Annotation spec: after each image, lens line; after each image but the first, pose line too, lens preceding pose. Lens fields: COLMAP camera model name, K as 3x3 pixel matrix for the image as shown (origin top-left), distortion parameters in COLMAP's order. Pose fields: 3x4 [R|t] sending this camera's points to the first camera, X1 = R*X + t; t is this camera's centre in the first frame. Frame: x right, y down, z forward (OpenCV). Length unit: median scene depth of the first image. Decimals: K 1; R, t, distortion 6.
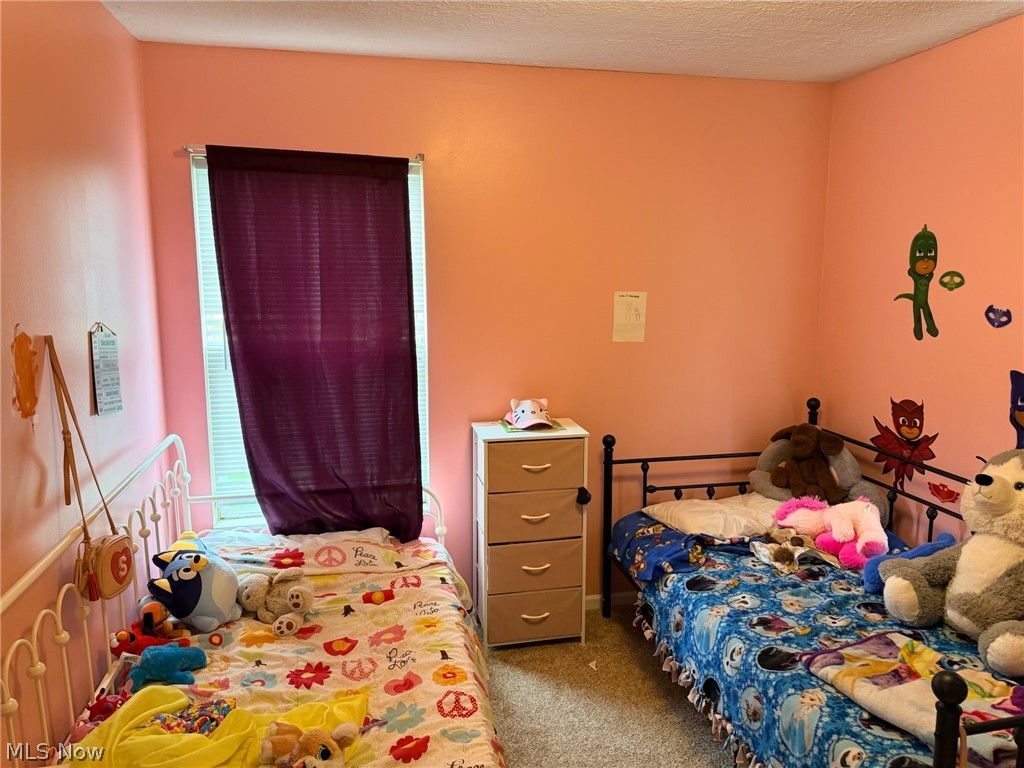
lens RADIAL K [[737.8, 0, 514.7], [0, 737.8, 381.0], [0, 0, 1]] dist [0.072653, -0.079158]
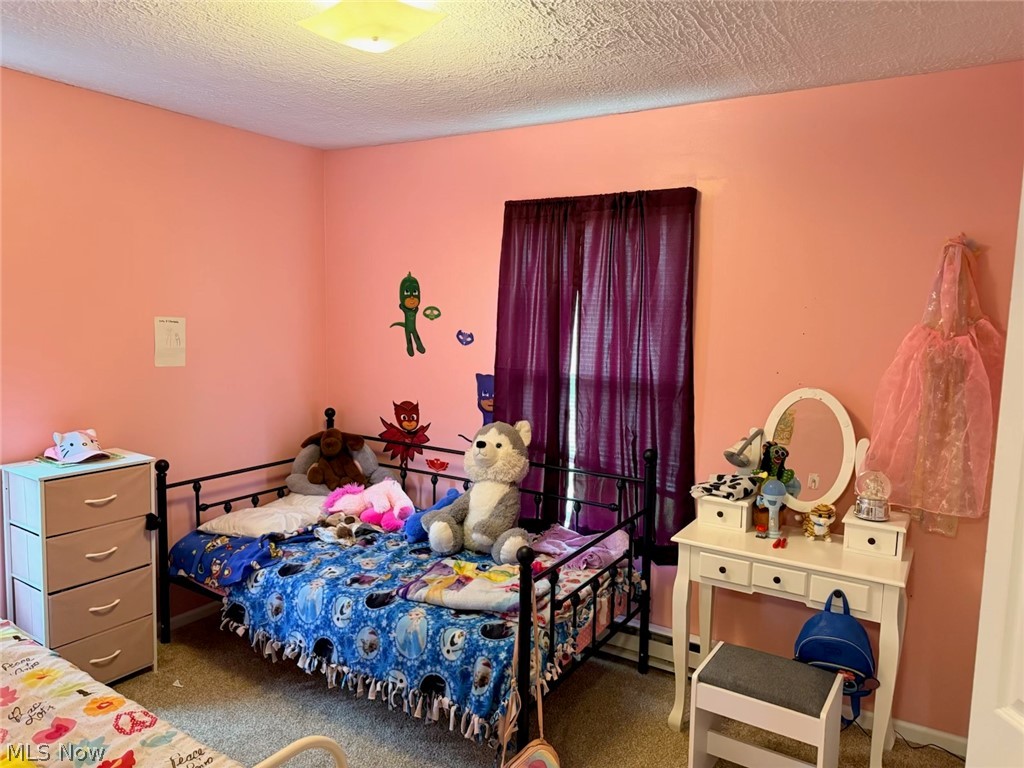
lens RADIAL K [[737.8, 0, 514.7], [0, 737.8, 381.0], [0, 0, 1]] dist [0.072653, -0.079158]
pose [[0.698815, -0.052674, 0.713360, -0.308583], [0.086535, 0.996186, -0.011214, 0.022701], [-0.710049, 0.069567, 0.700708, -0.077671]]
